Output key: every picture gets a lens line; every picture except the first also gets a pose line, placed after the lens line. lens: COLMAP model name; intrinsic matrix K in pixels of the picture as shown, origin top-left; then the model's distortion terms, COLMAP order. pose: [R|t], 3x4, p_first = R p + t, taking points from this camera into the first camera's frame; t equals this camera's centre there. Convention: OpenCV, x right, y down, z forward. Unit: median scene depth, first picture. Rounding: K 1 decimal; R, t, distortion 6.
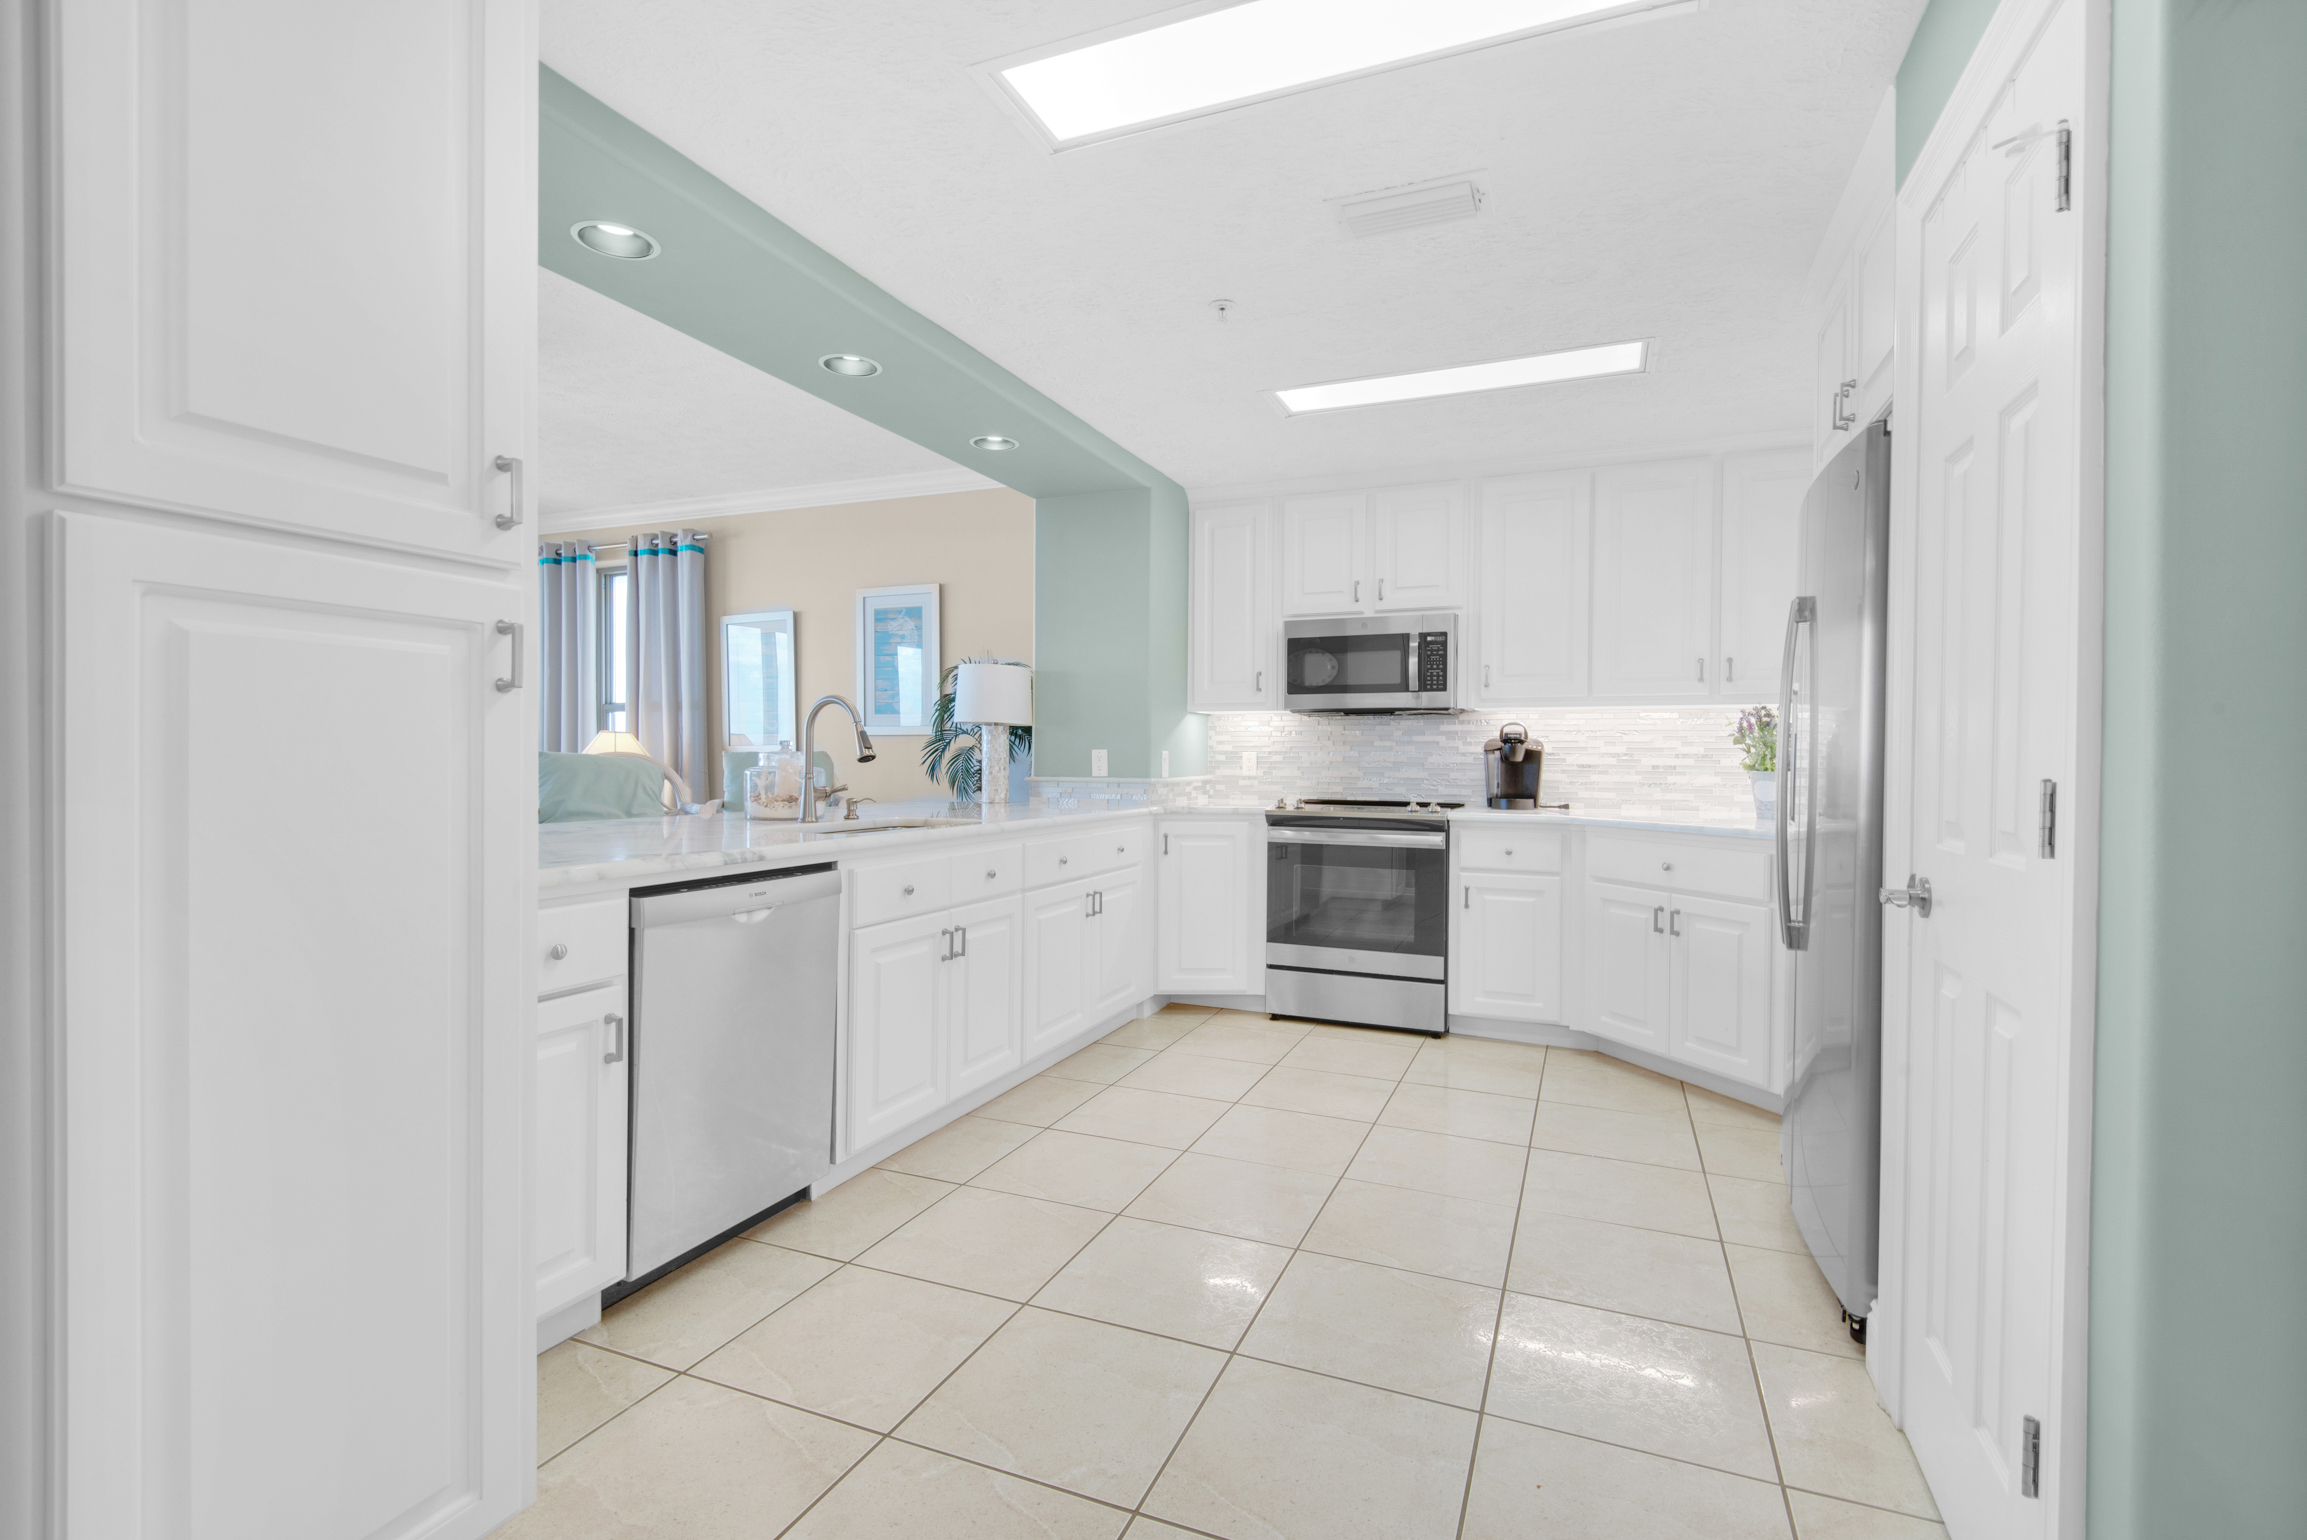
lens RADIAL K [[1064.9, 0, 1159.5], [0, 1064.9, 765.6], [0, 0, 1]] dist [0.023774, -0.014701]
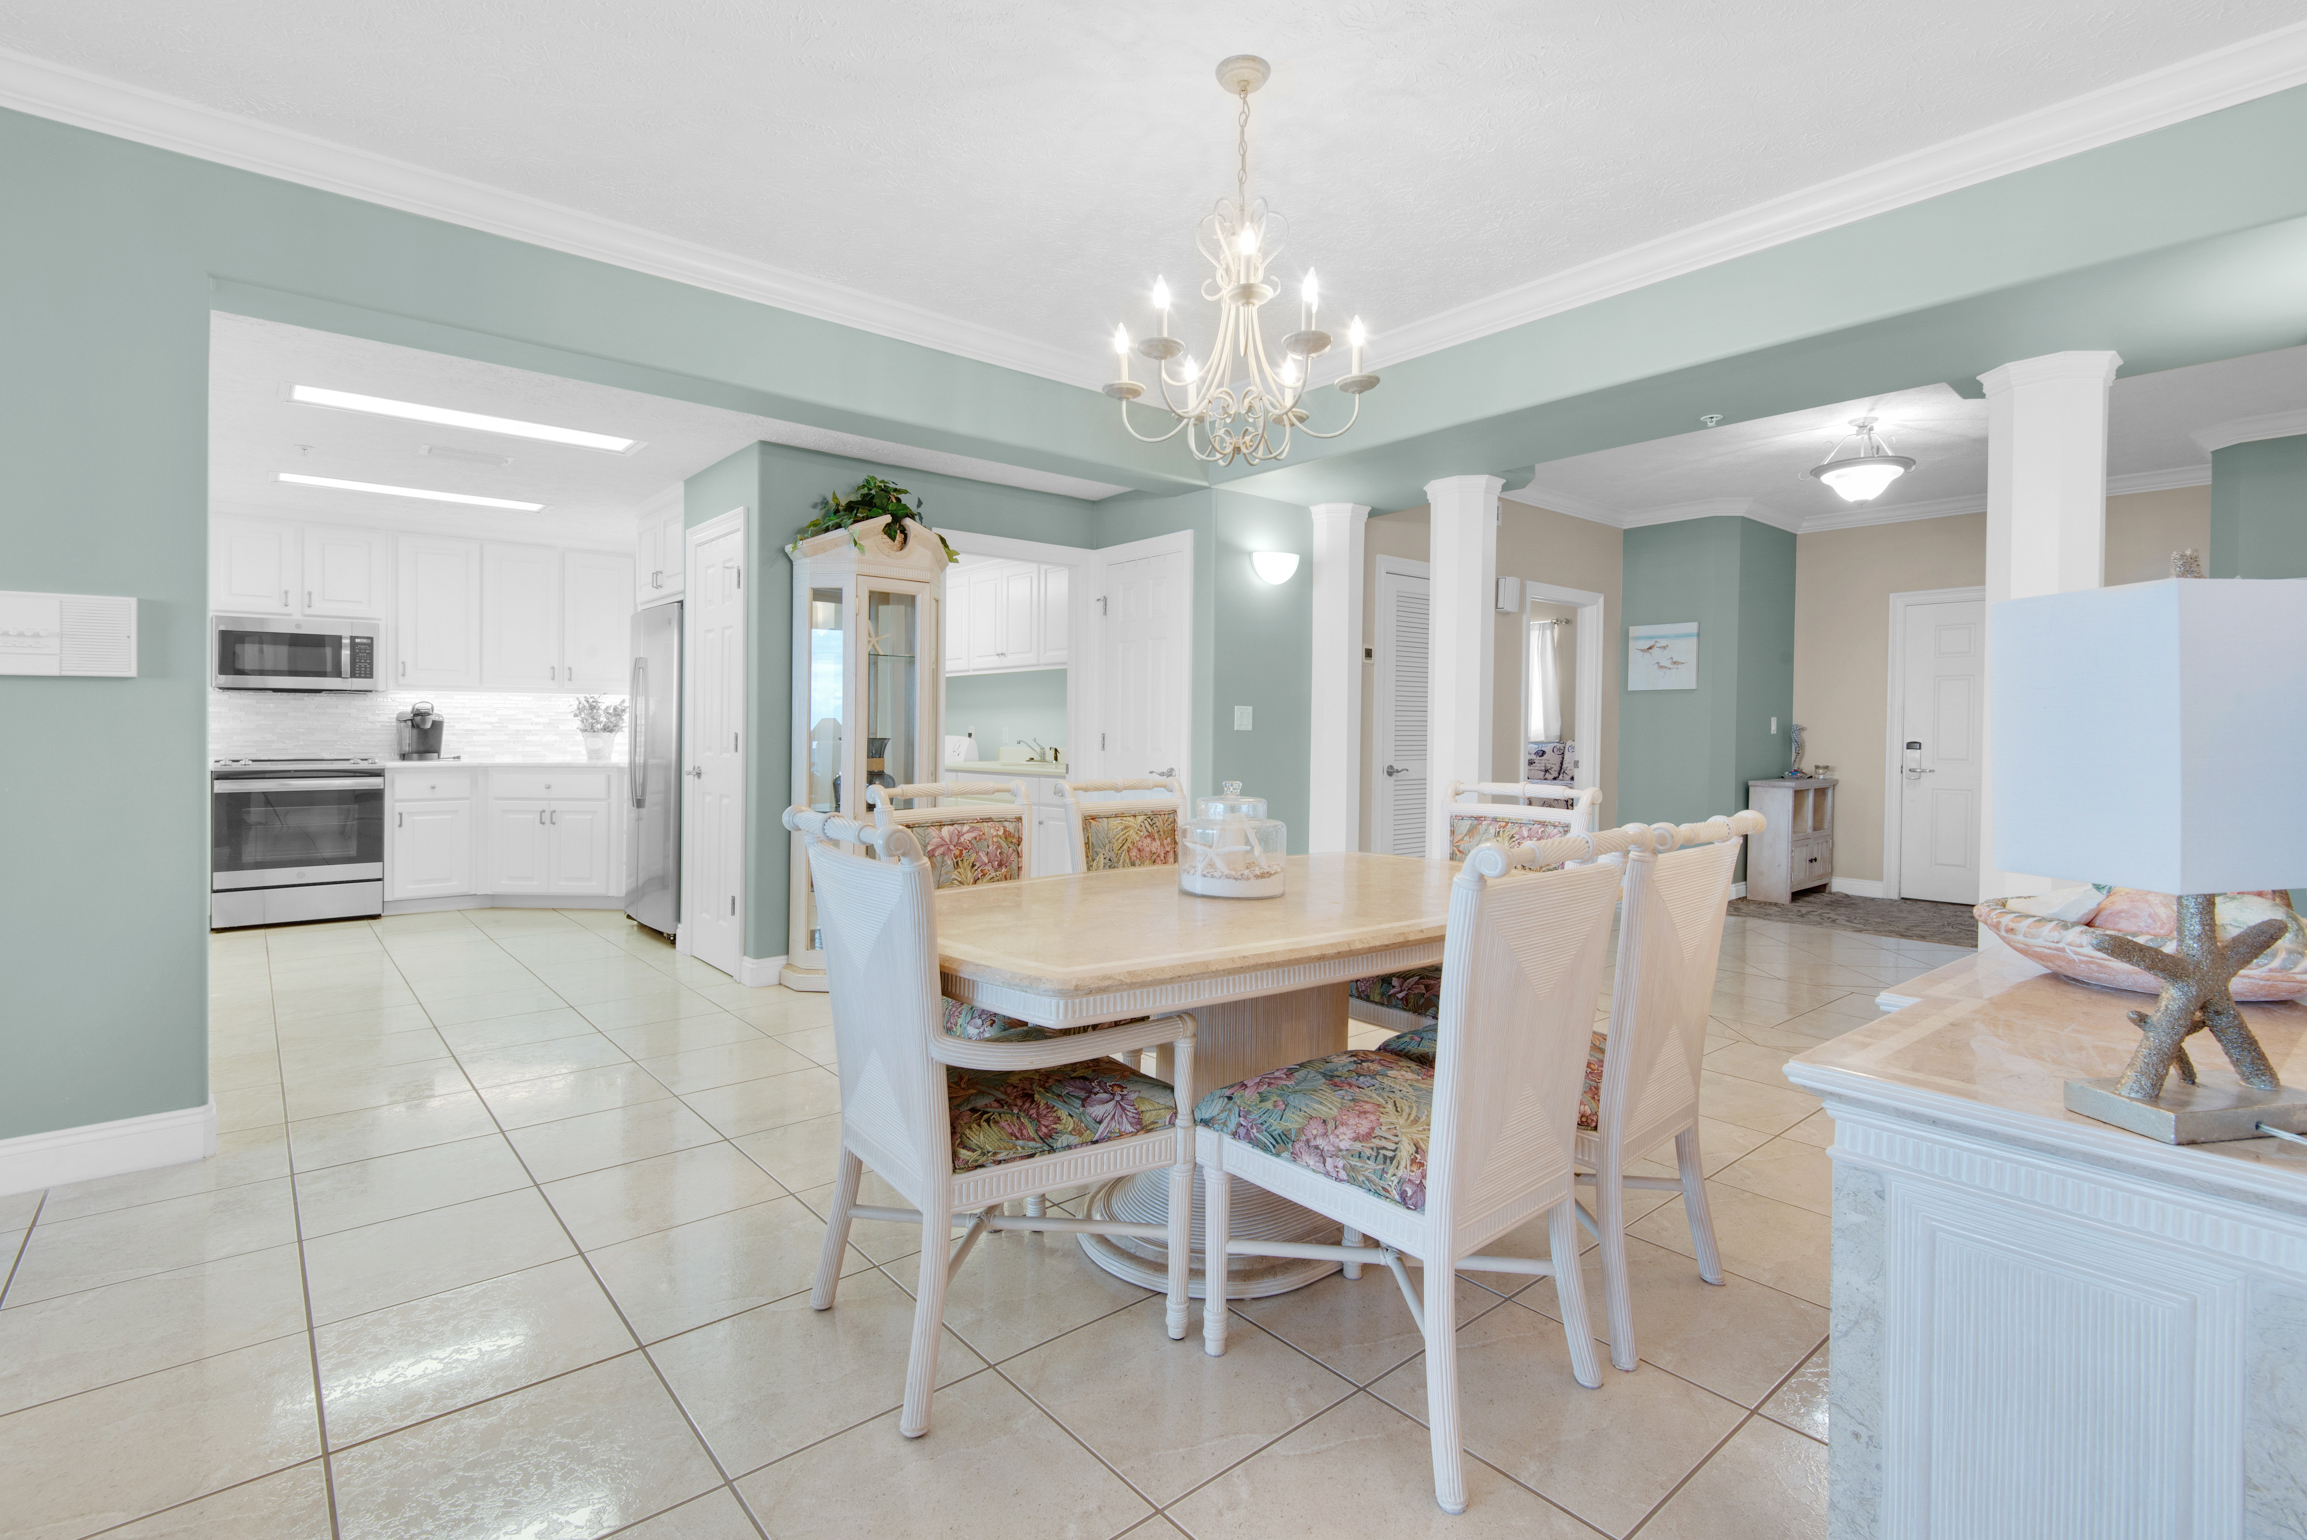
lens RADIAL K [[1073.9, 0, 1171.0], [0, 1073.9, 723.8], [0, 0, 1]] dist [0.012645, -0.000362]
pose [[0.452334, -0.001395, 0.891847, -0.524438], [0.006117, 0.999980, -0.001538, -0.000735], [-0.891827, 0.006151, 0.452334, -0.587663]]
